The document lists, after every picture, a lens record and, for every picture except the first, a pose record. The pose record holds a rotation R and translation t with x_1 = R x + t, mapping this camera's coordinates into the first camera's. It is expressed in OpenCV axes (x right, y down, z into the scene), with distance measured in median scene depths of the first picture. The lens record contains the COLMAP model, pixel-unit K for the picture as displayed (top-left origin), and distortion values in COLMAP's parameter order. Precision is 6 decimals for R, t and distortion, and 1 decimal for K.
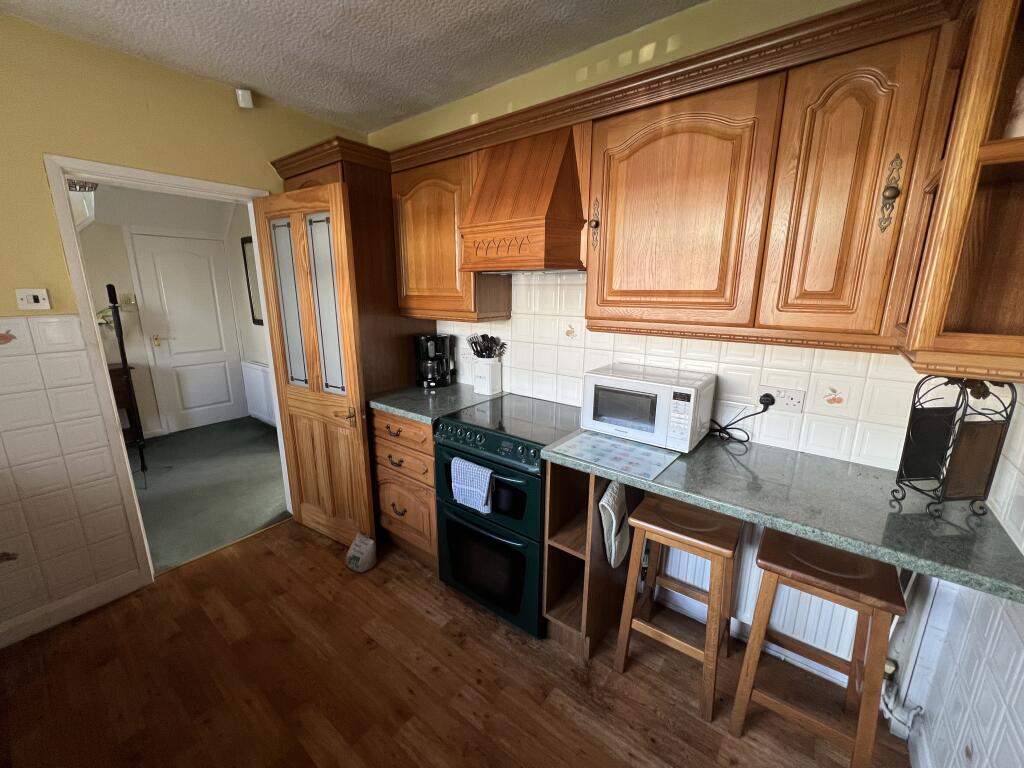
lens RADIAL K [[411.5, 0, 509.9], [0, 411.5, 384.3], [0, 0, 1]] dist [0.000881, 0.000795]
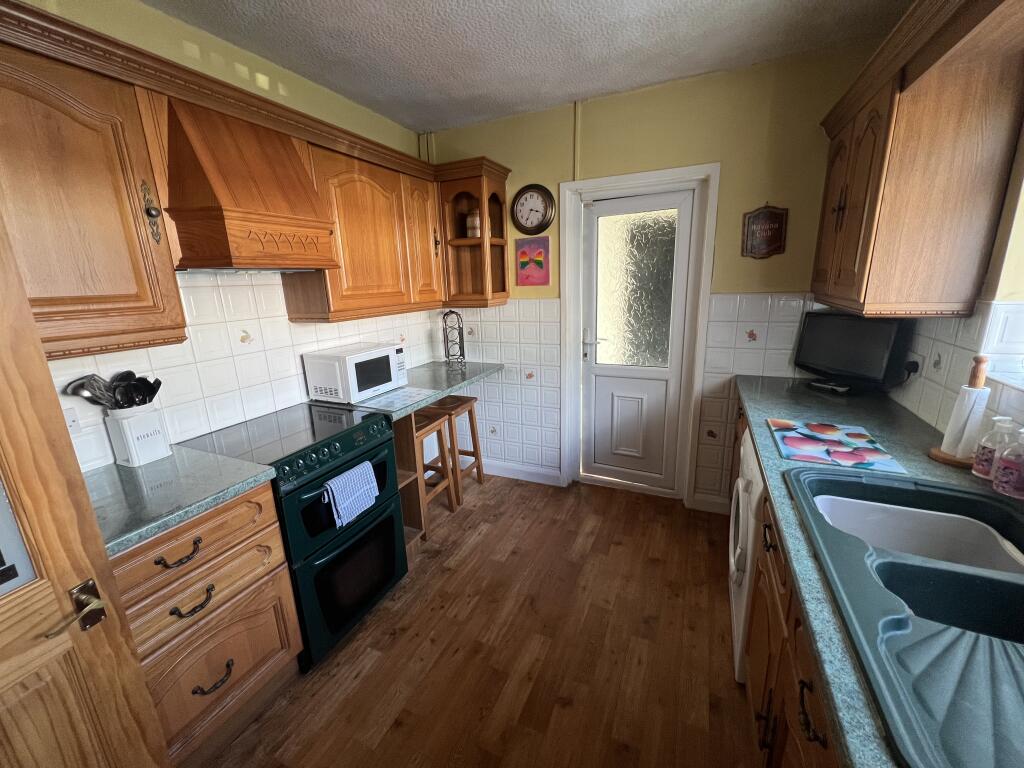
lens RADIAL K [[411.5, 0, 510.1], [0, 411.5, 380.1], [0, 0, 1]] dist [0.000881, 0.000795]
pose [[-0.224452, -0.231947, 0.946479, -1.046404], [0.252964, 0.924097, 0.286451, -0.183131], [-0.941079, 0.303720, -0.148741, 0.740819]]
